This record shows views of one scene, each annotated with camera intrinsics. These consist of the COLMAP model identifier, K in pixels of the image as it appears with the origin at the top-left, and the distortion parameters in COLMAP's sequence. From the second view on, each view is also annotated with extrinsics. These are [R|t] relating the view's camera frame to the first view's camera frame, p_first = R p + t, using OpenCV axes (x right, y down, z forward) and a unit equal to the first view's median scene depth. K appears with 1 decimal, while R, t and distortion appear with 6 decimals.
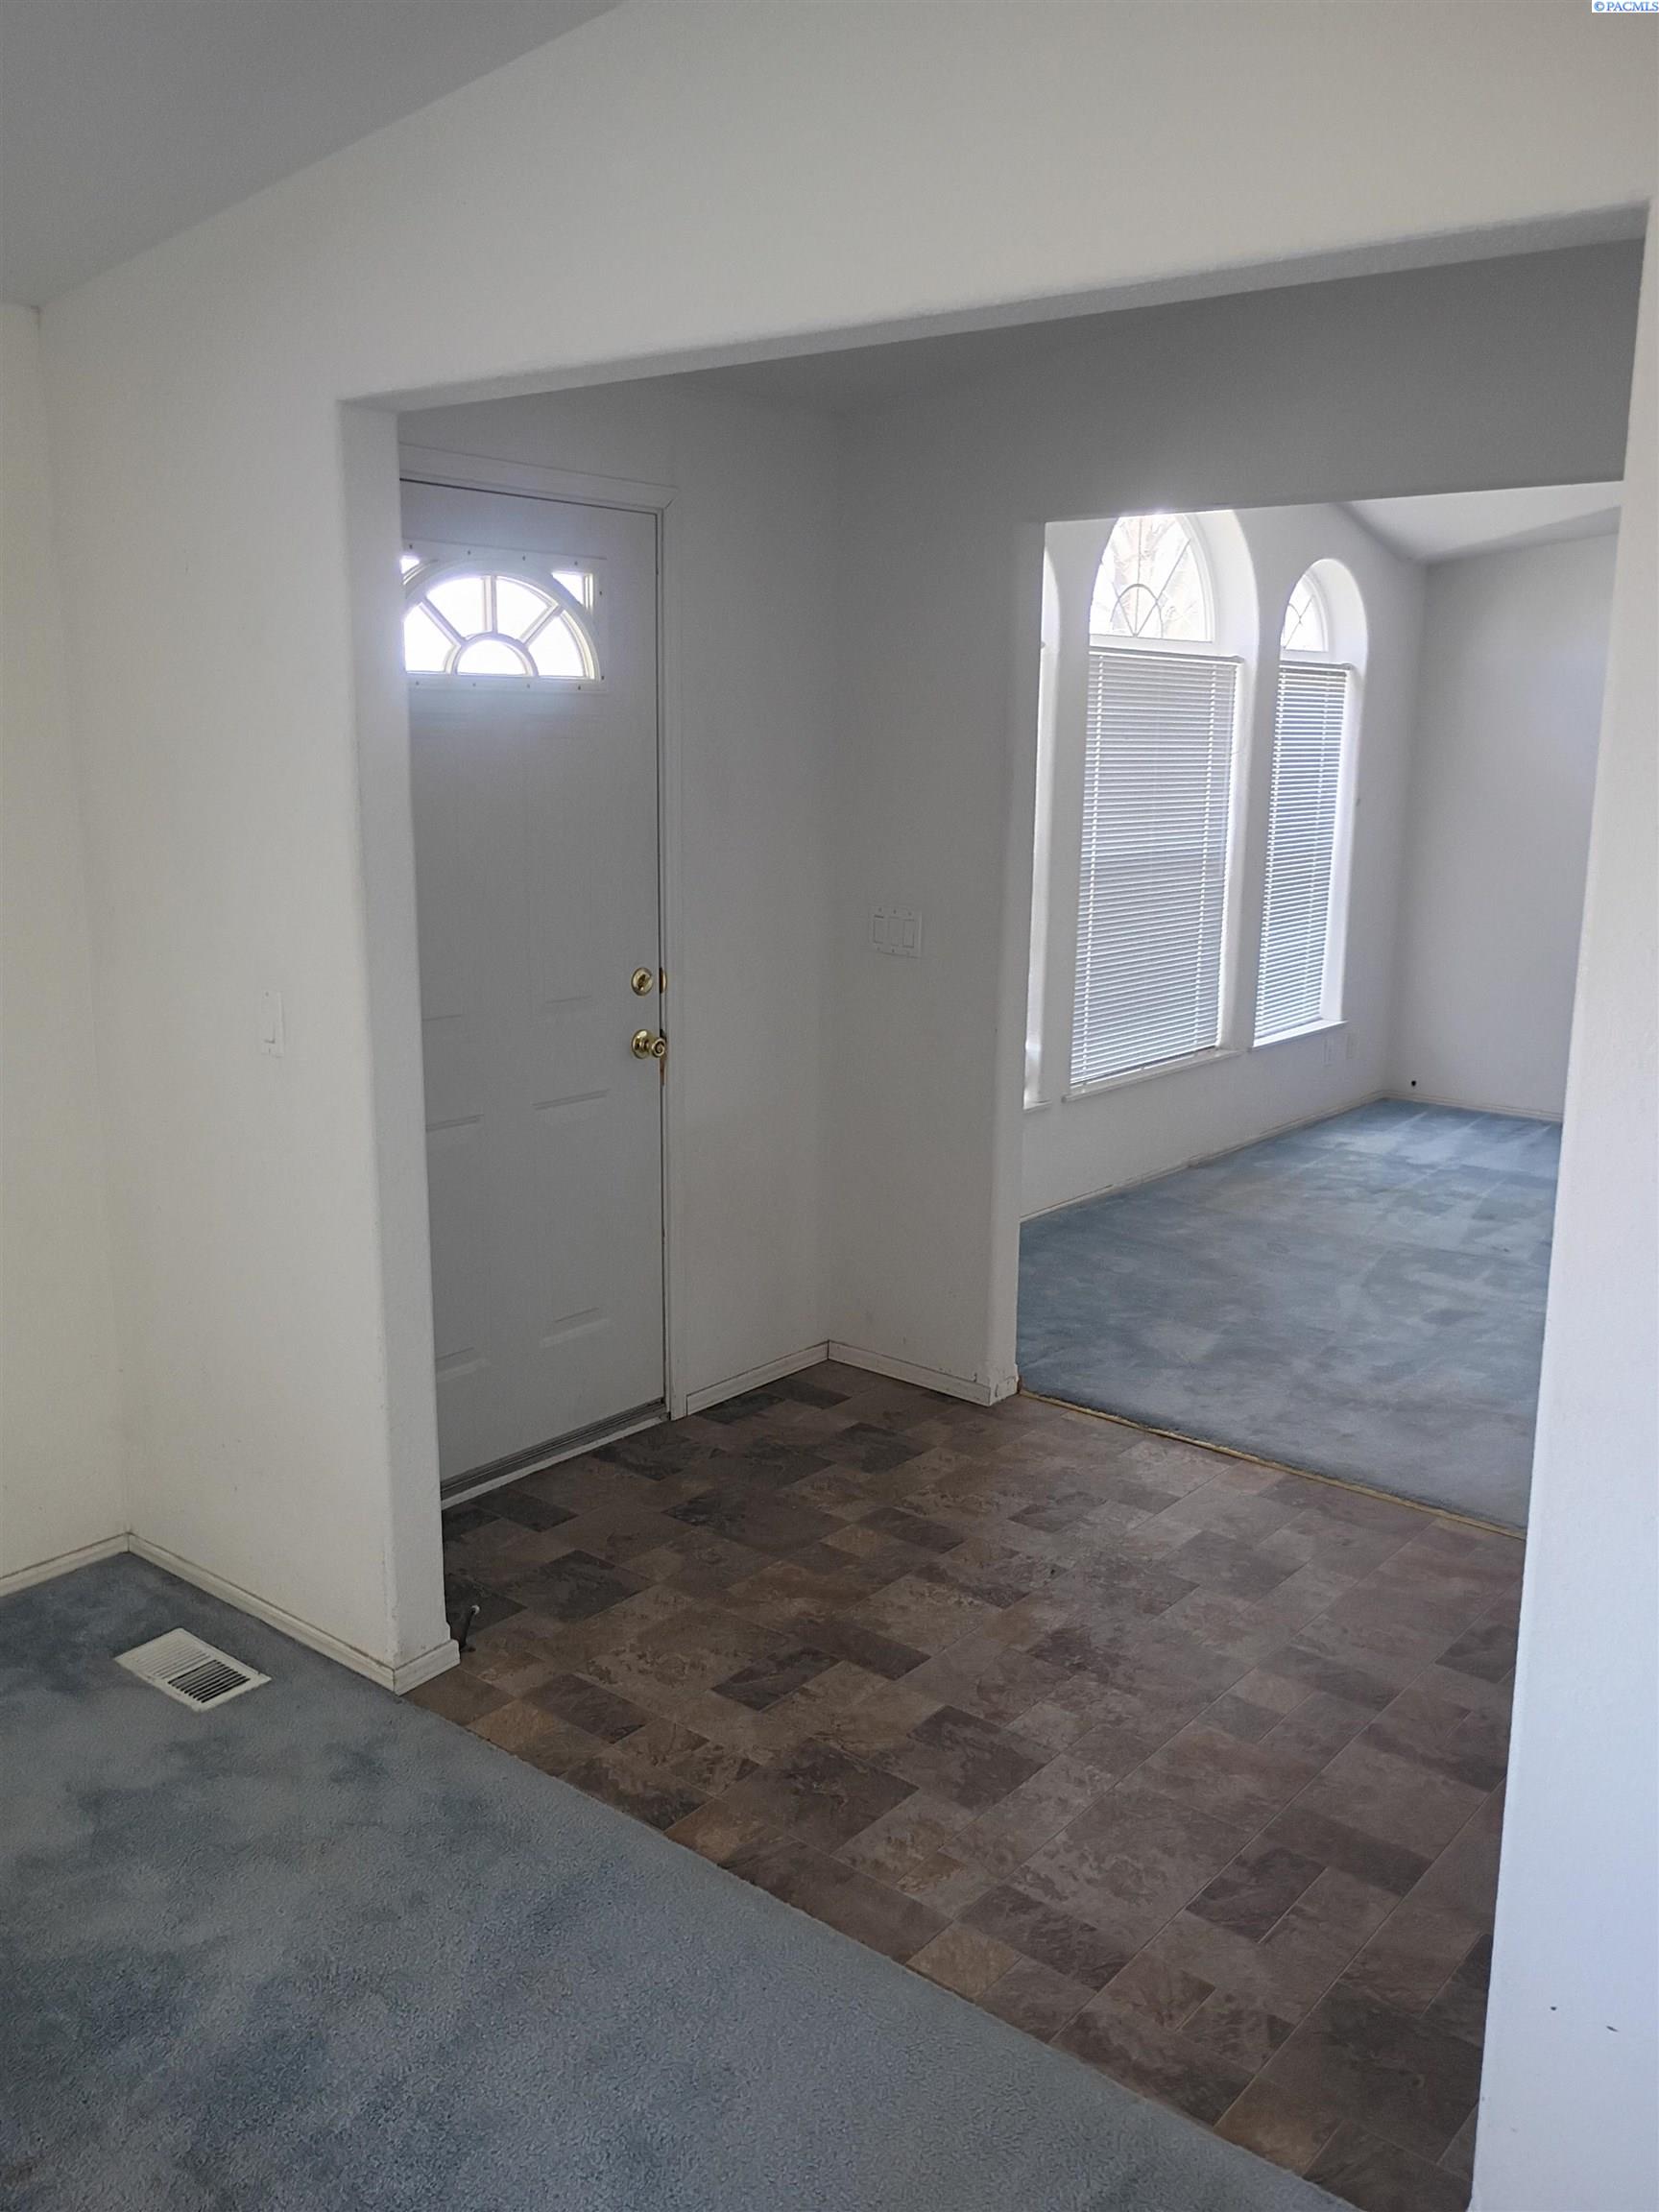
lens RADIAL K [[1841.2, 0, 834.0], [0, 1841.2, 1110.0], [0, 0, 1]] dist [0.034868, -0.039109]
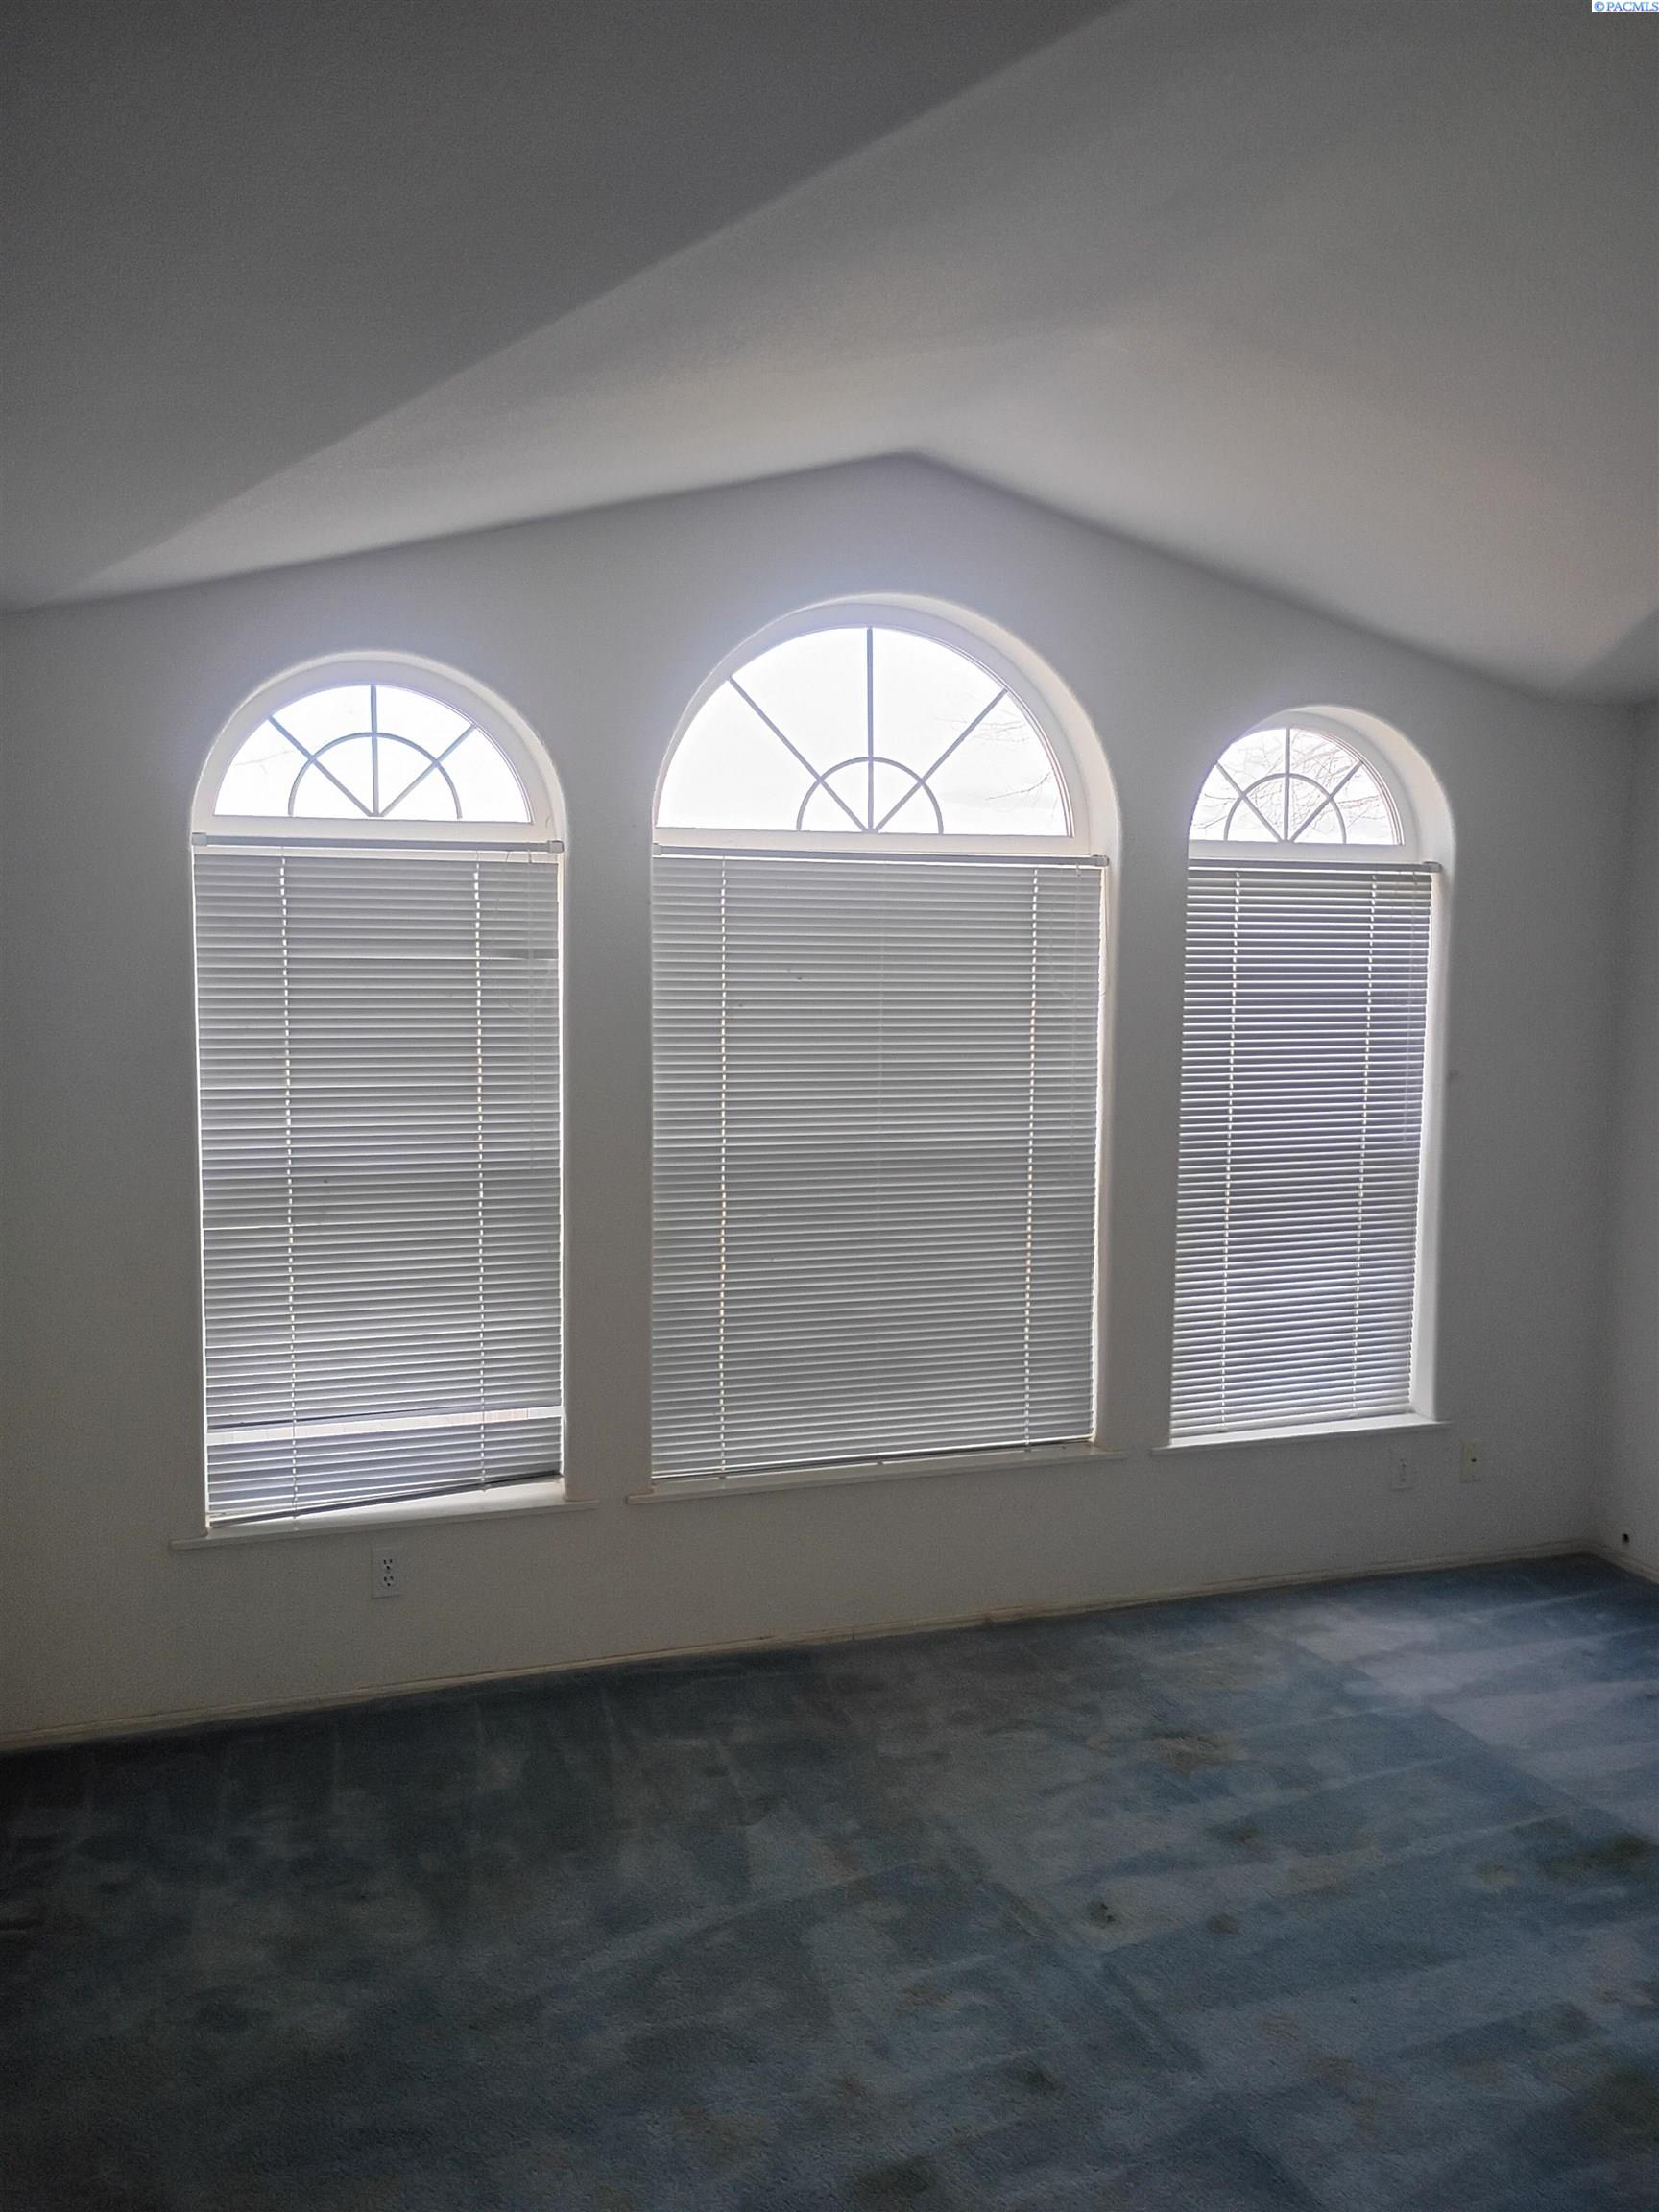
lens RADIAL K [[1841.2, 0, 825.6], [0, 1841.2, 1105.4], [0, 0, 1]] dist [0.034868, -0.039109]
pose [[0.850655, 0.041689, -0.524069, 0.477217], [-0.104307, 0.990417, -0.090521, -0.085524], [0.515274, 0.131666, 0.846851, 0.394631]]
